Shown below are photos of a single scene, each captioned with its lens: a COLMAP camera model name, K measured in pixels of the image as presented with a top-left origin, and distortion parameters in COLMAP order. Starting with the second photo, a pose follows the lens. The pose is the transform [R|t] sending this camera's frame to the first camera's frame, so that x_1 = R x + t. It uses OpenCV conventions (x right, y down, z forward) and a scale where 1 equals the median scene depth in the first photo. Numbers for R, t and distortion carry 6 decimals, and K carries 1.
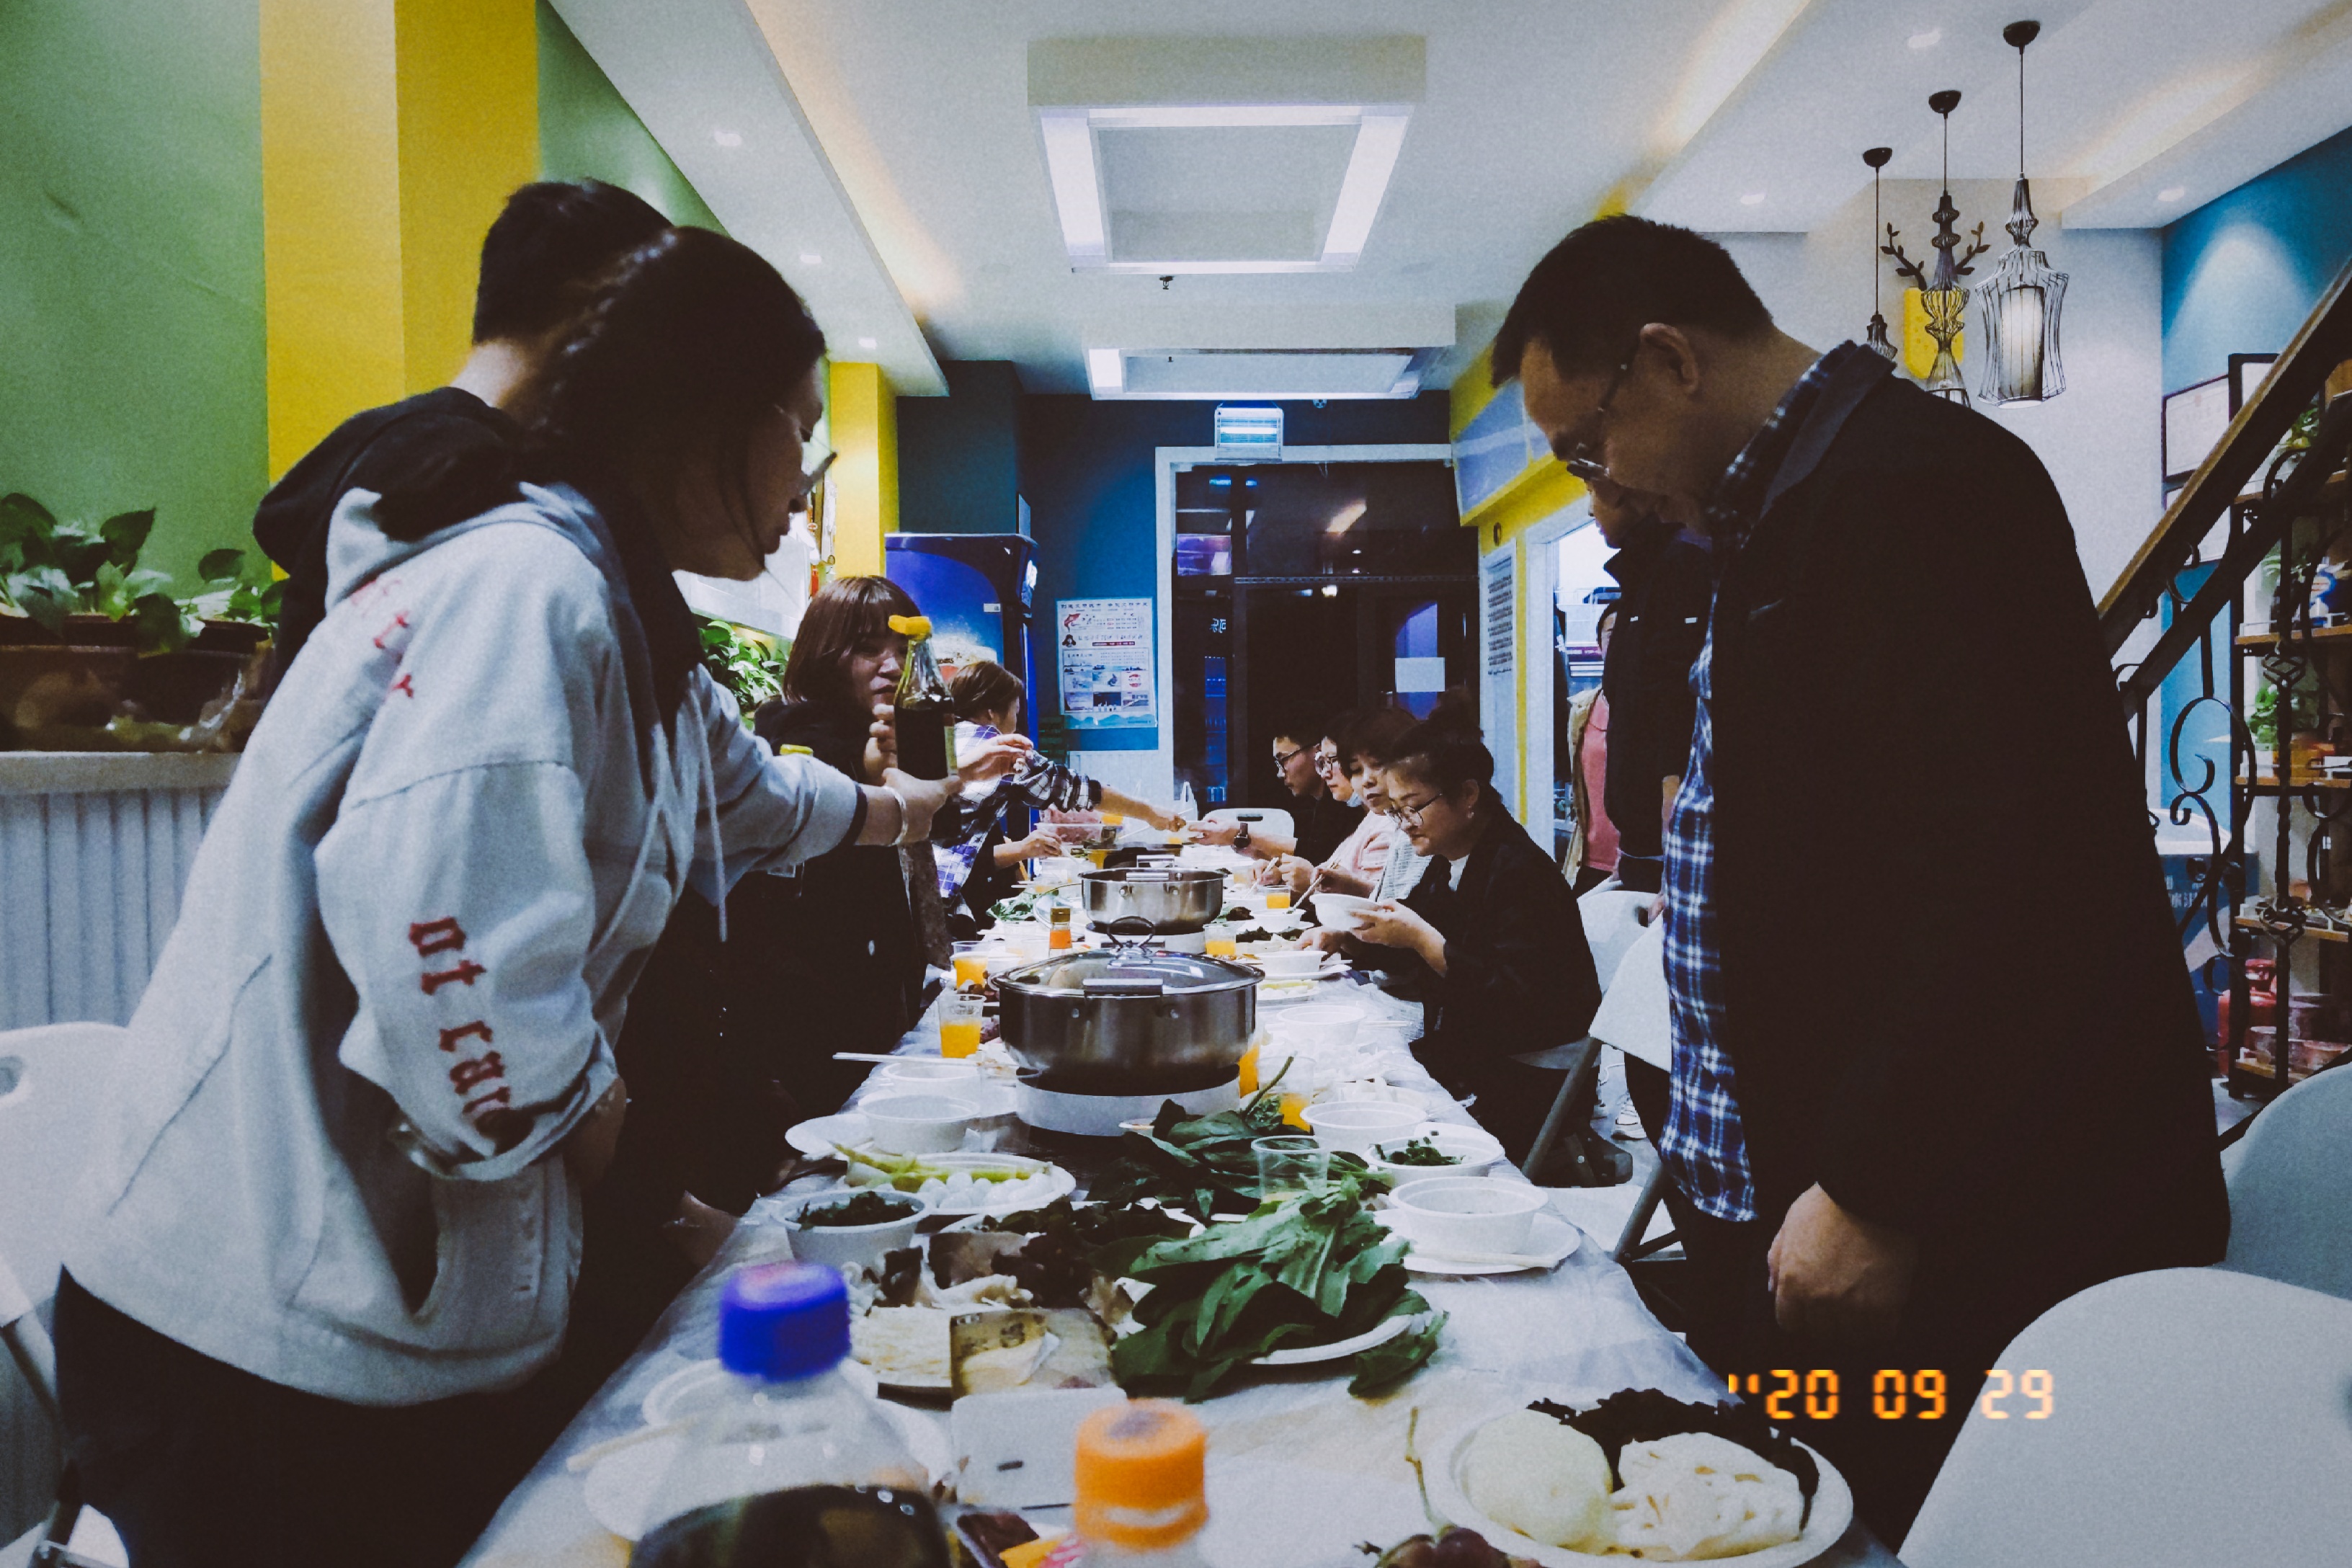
lens RADIAL K [[1680.7, 0, 1180.3], [0, 1680.7, 840.7], [0, 0, 1]] dist [0.073870, -0.090873]
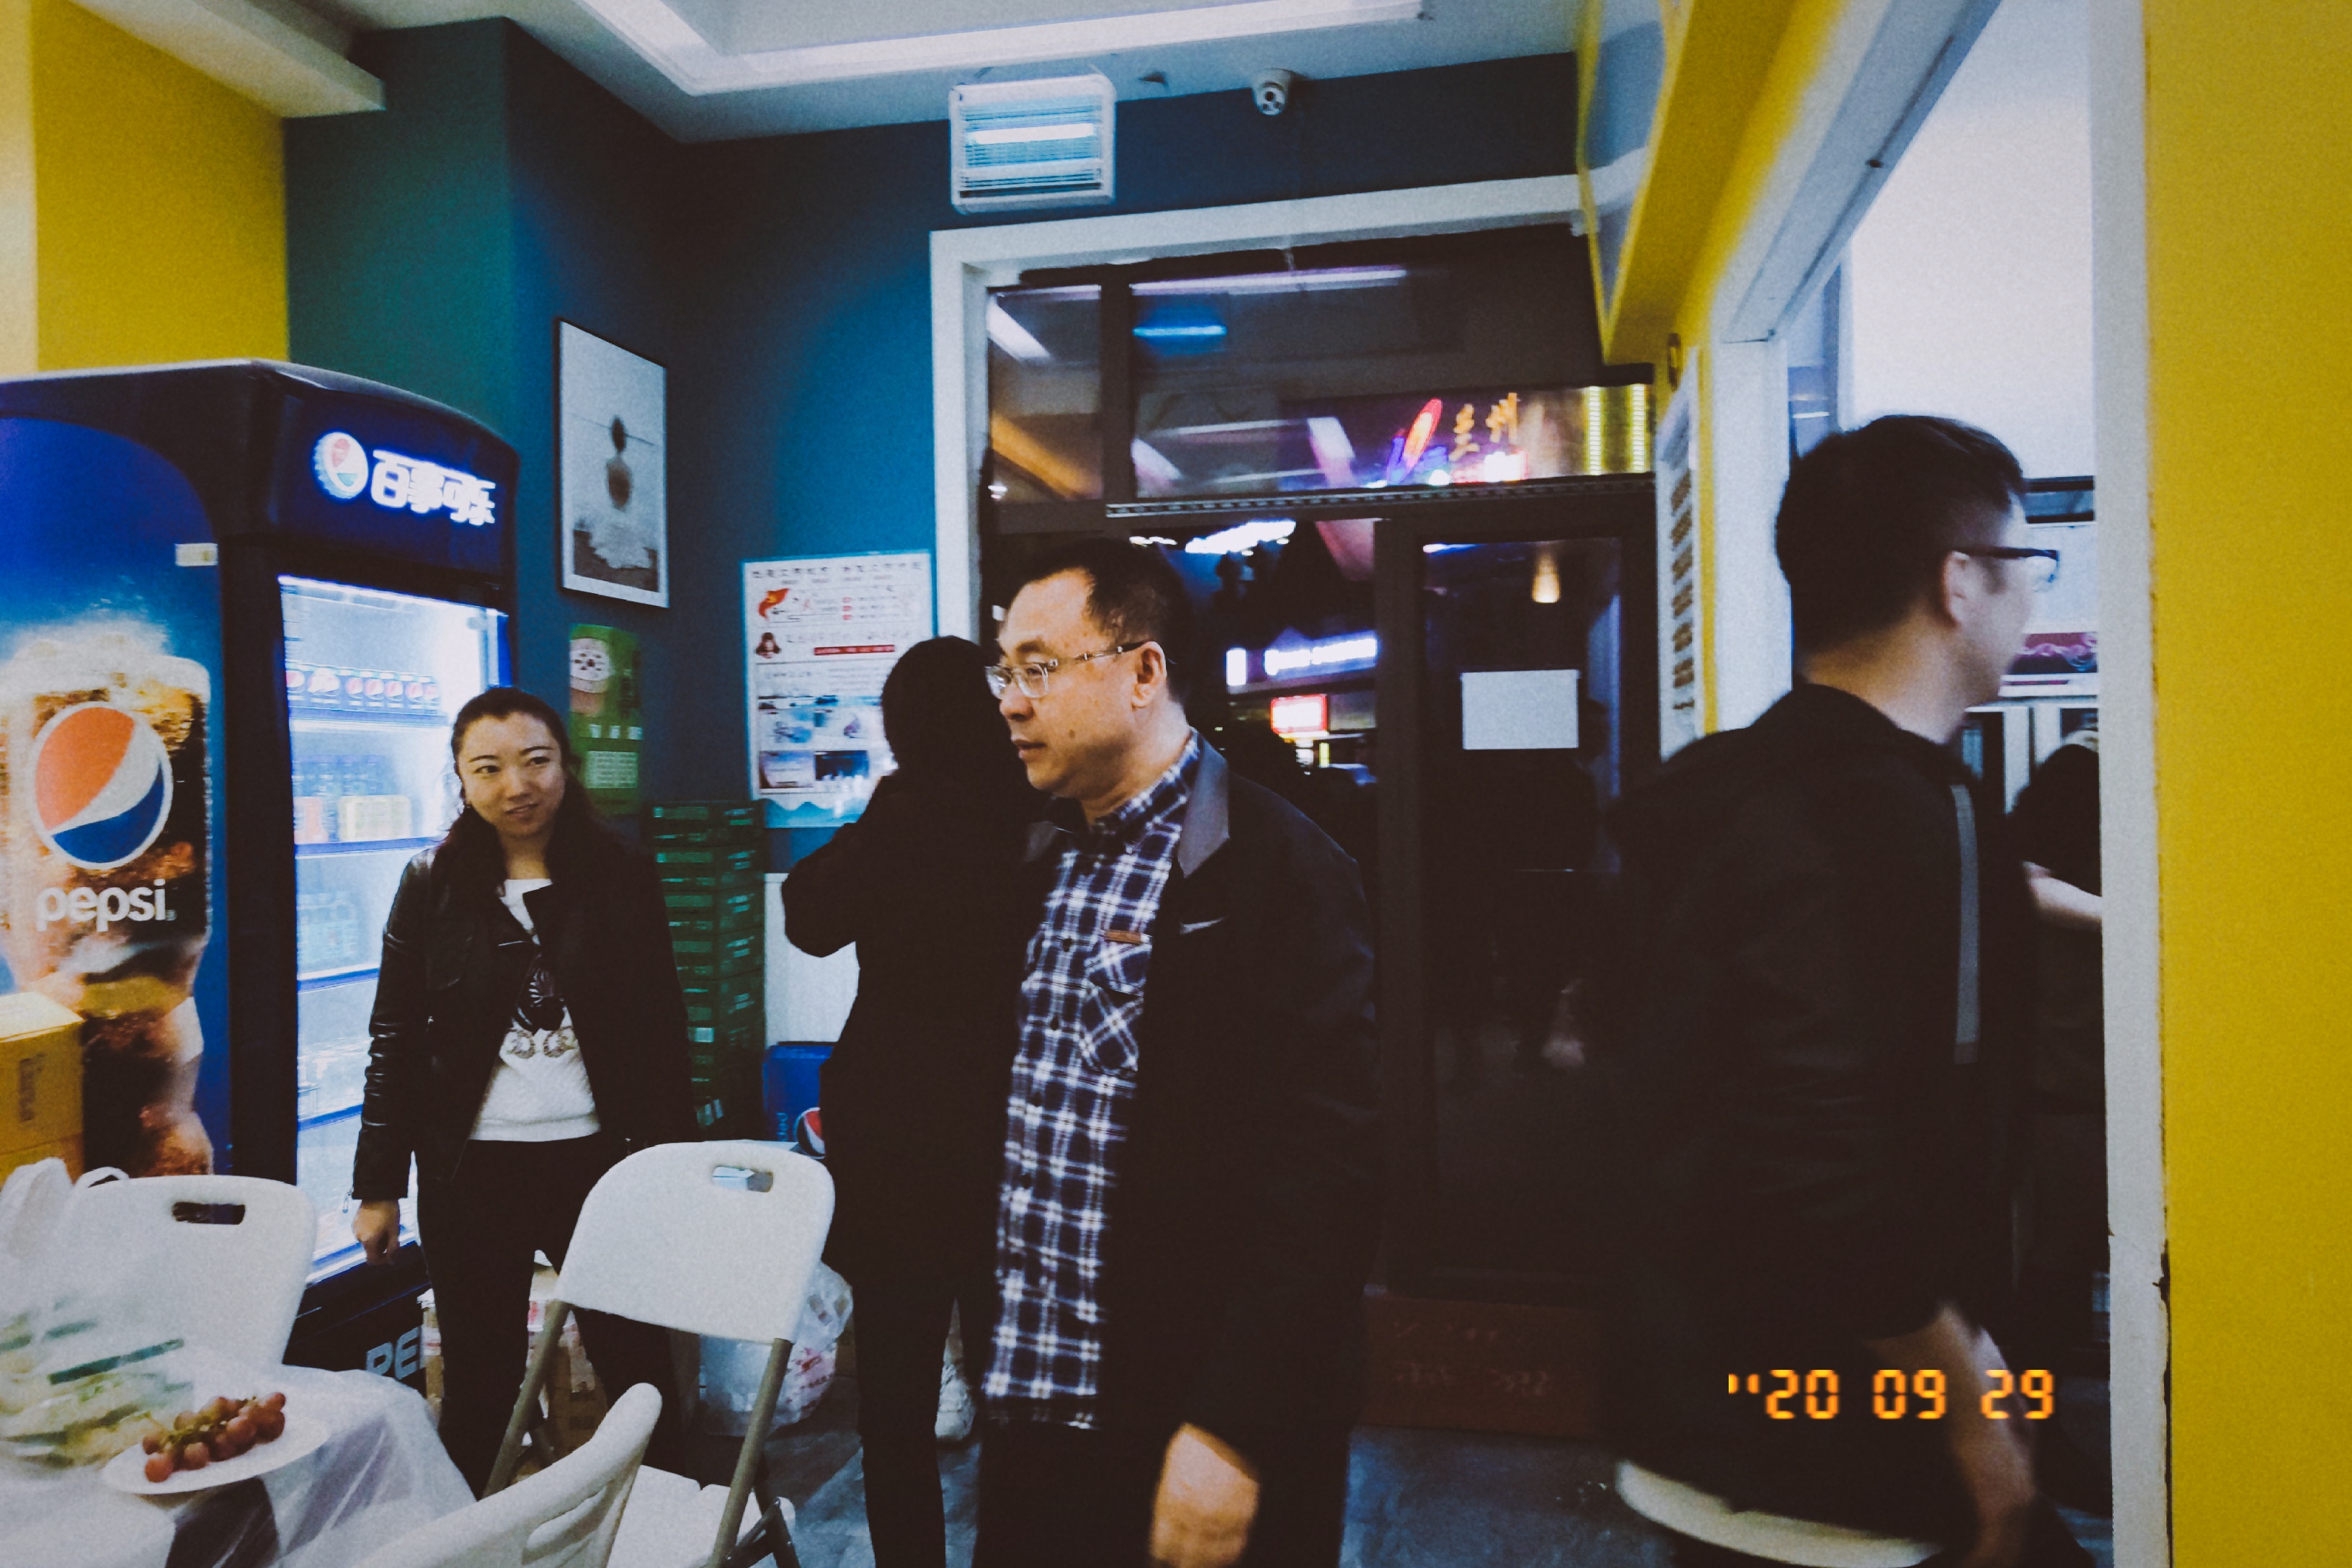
lens RADIAL K [[1680.7, 0, 1180.3], [0, 1680.7, 840.7], [0, 0, 1]] dist [0.073870, -0.090873]
pose [[0.974912, 0.006571, -0.222494, 0.157968], [-0.008824, 0.999919, -0.009131, -0.059206], [0.222416, 0.010865, 0.974891, 0.553414]]
